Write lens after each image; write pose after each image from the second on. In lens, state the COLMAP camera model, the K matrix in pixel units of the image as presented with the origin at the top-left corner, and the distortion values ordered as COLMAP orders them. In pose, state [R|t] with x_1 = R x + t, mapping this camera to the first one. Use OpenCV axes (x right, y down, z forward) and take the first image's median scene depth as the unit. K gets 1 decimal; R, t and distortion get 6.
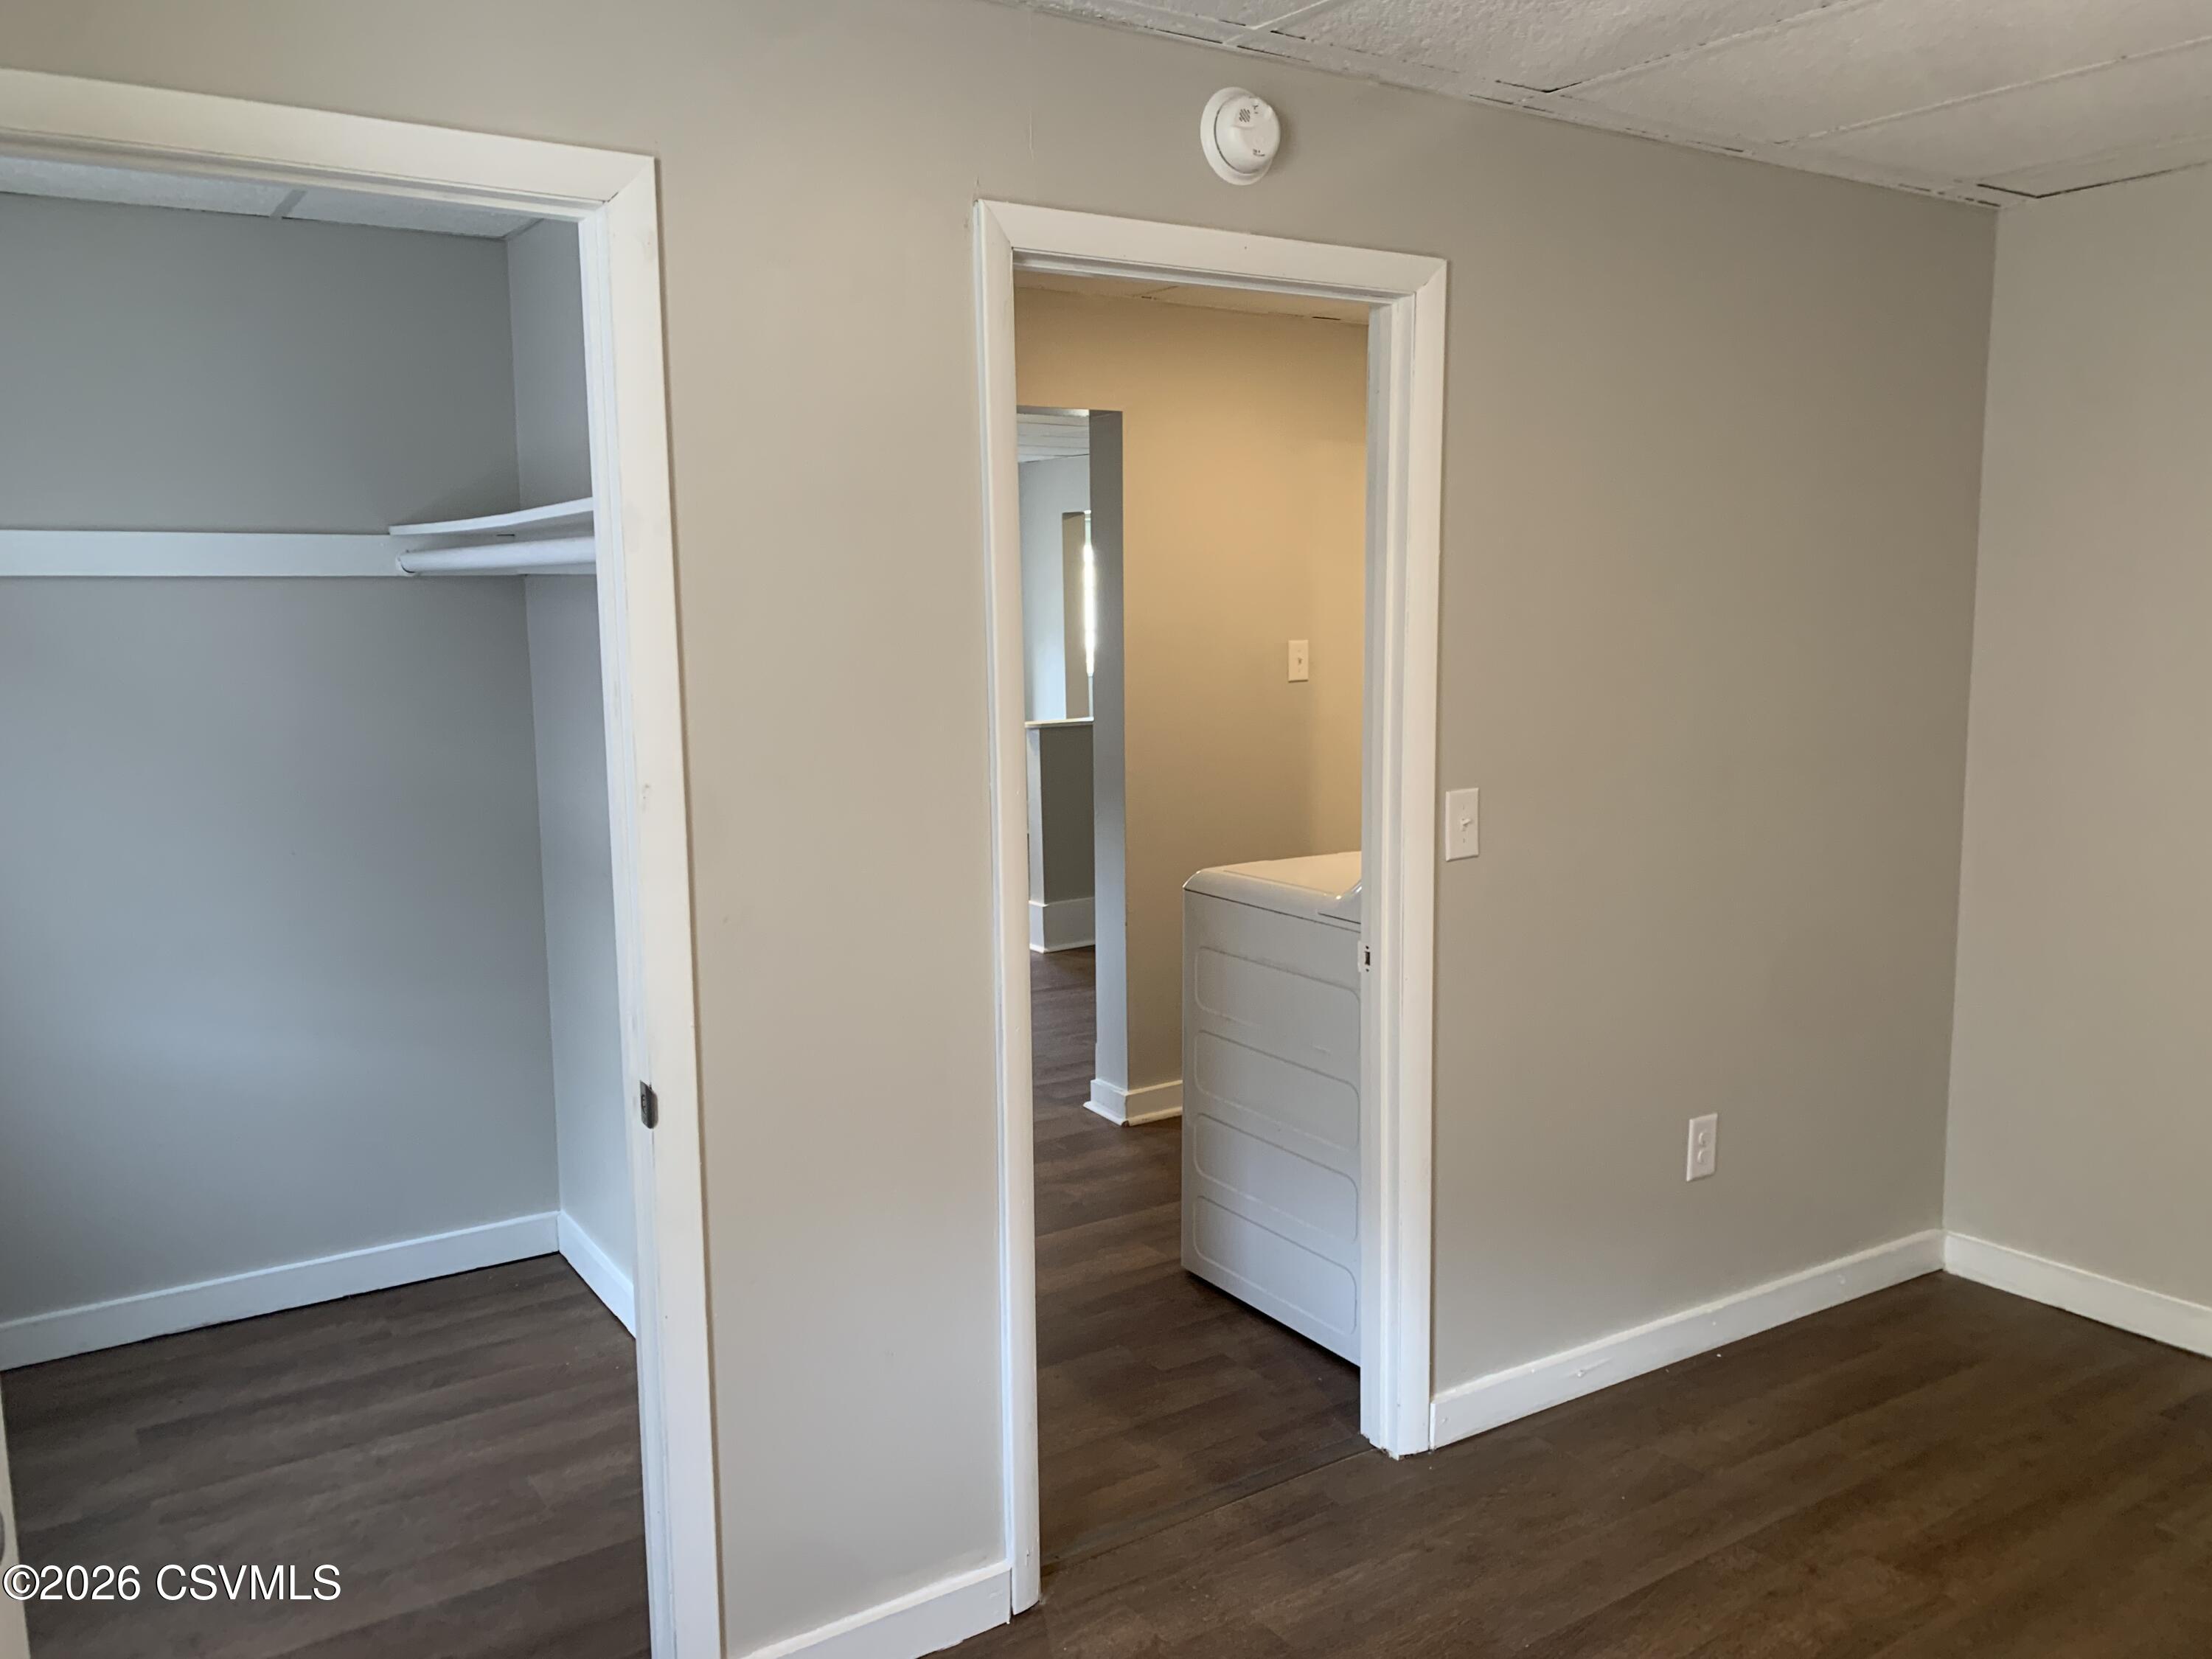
lens RADIAL K [[1736.6, 0, 1106.0], [0, 1736.6, 829.5], [0, 0, 1]] dist [0.008430, -0.062659]
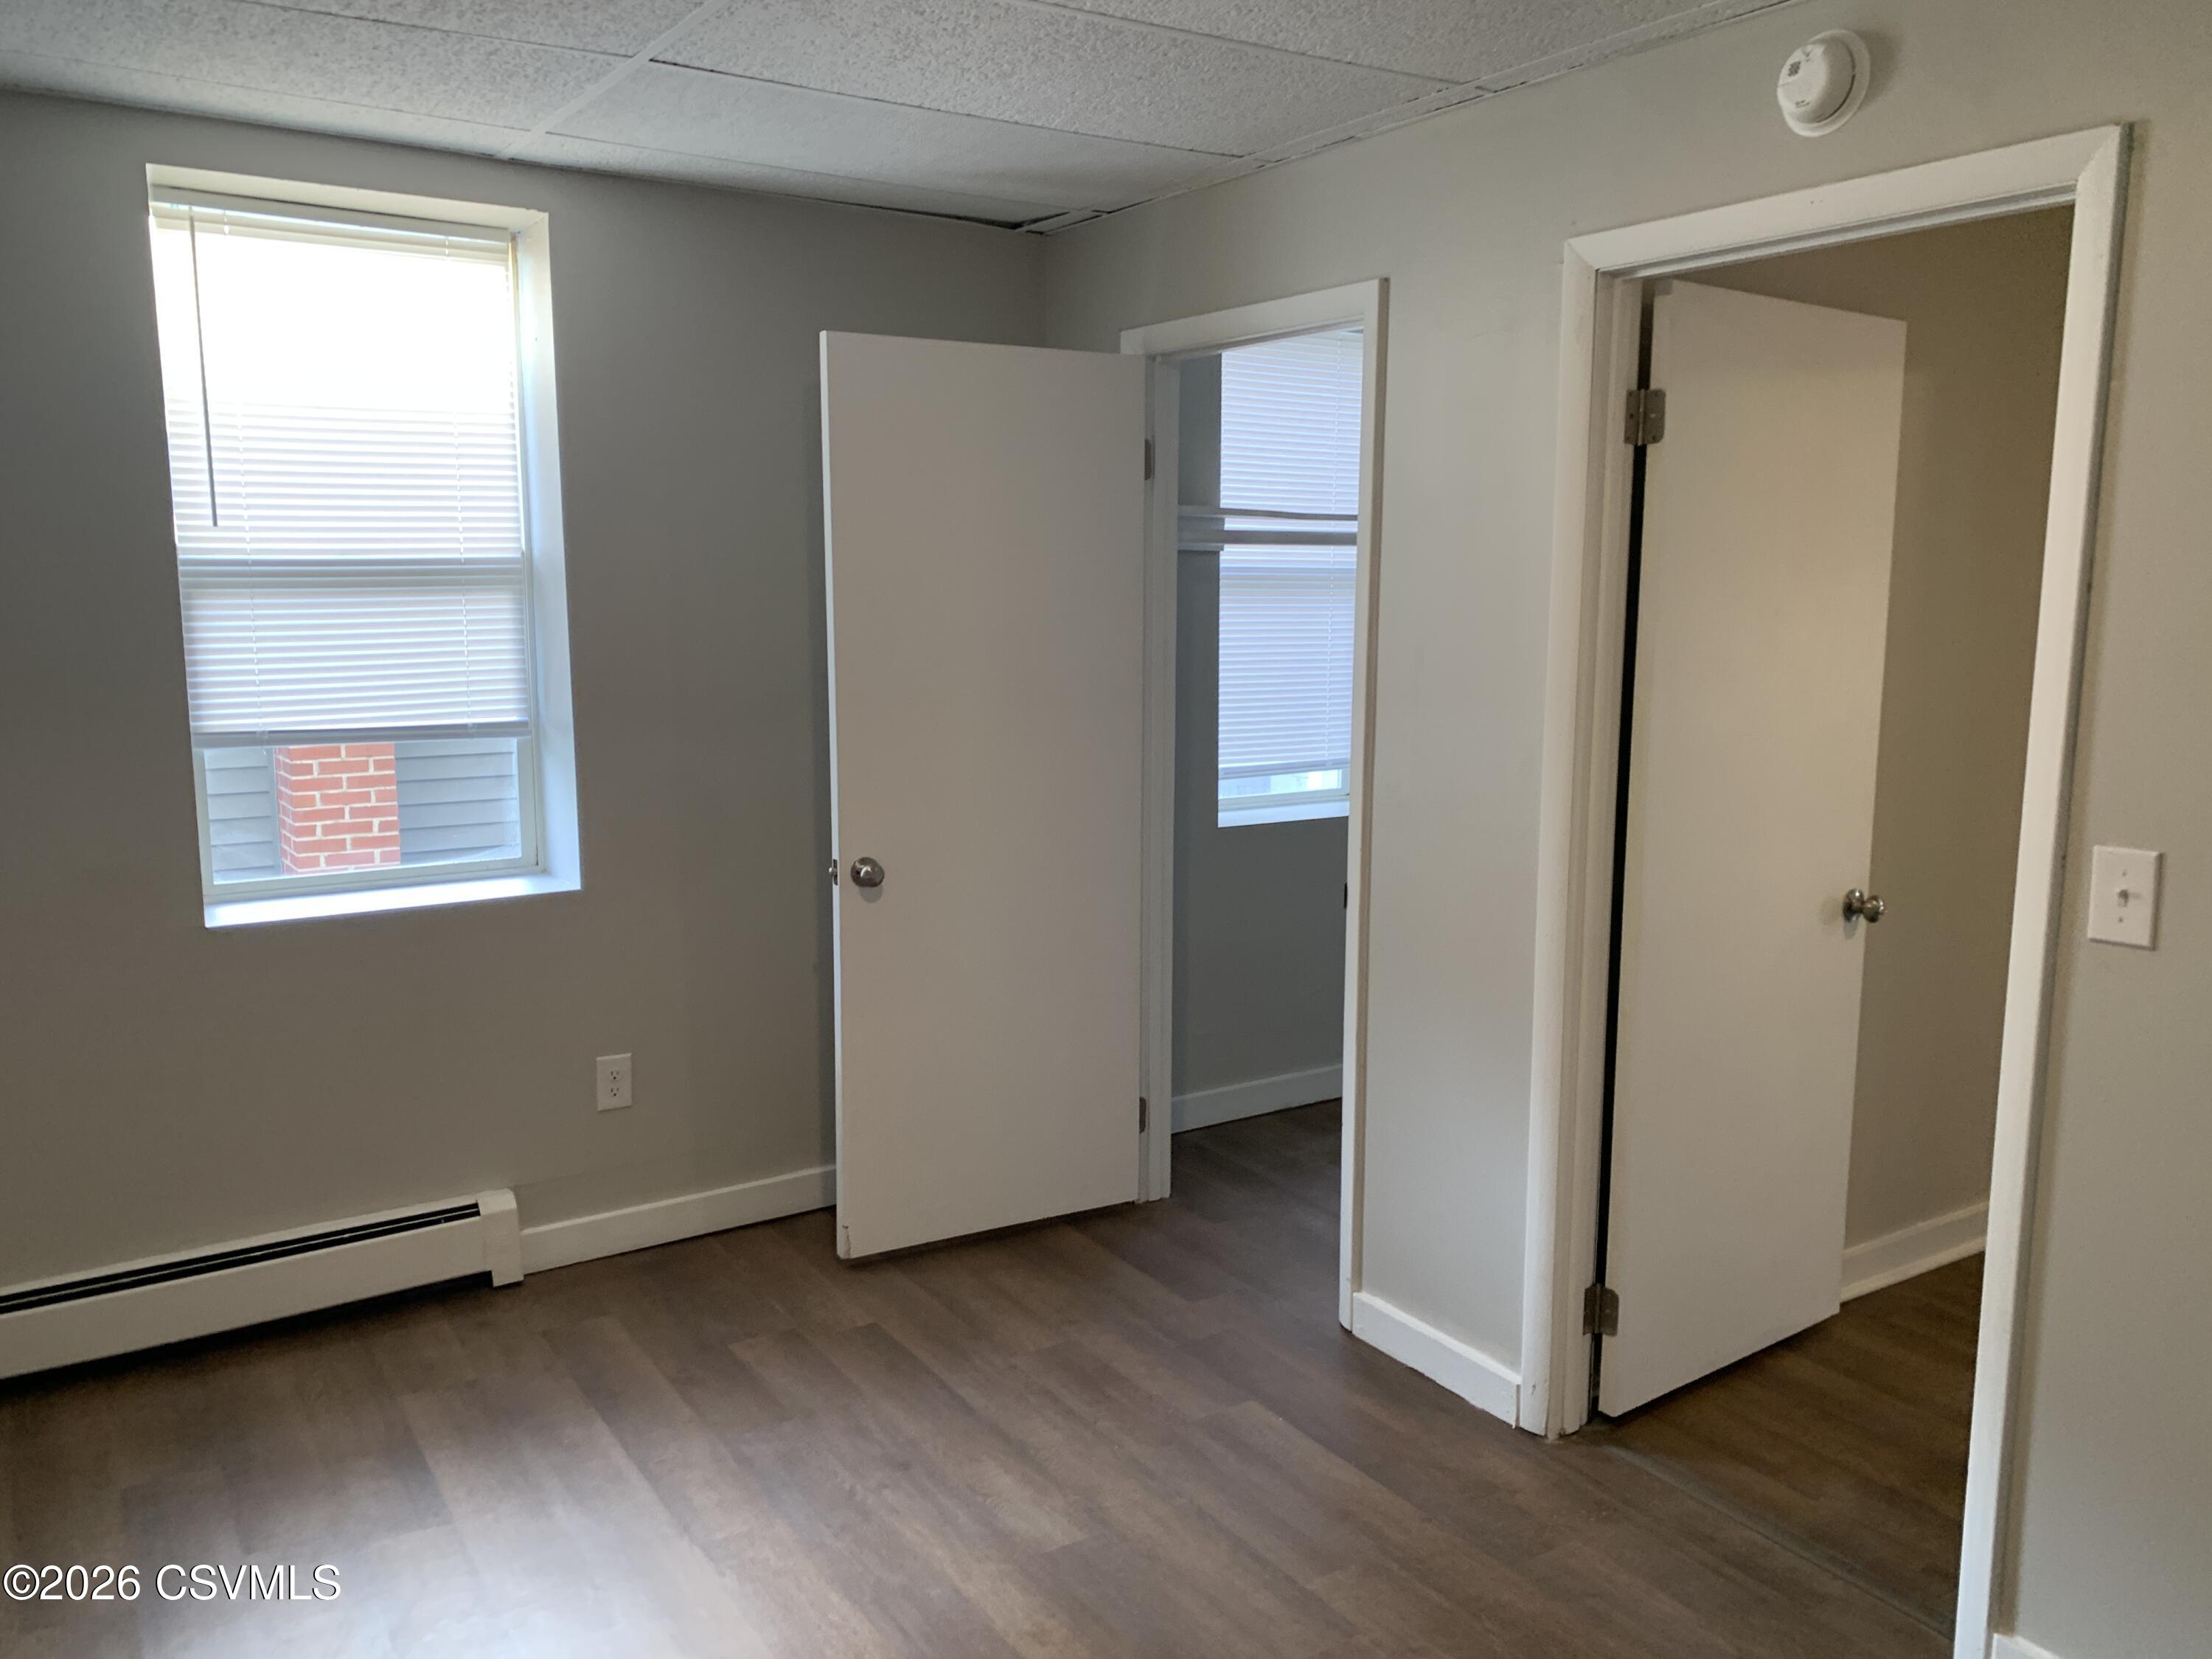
lens RADIAL K [[1674.7, 0, 1048.4], [0, 1674.7, 814.8], [0, 0, 1]] dist [0.009416, -0.005493]
pose [[-0.060939, 0.150053, -0.986798, 1.055298], [-0.128146, 0.979278, 0.156823, -0.100715], [0.989881, 0.136011, -0.040448, 0.674223]]
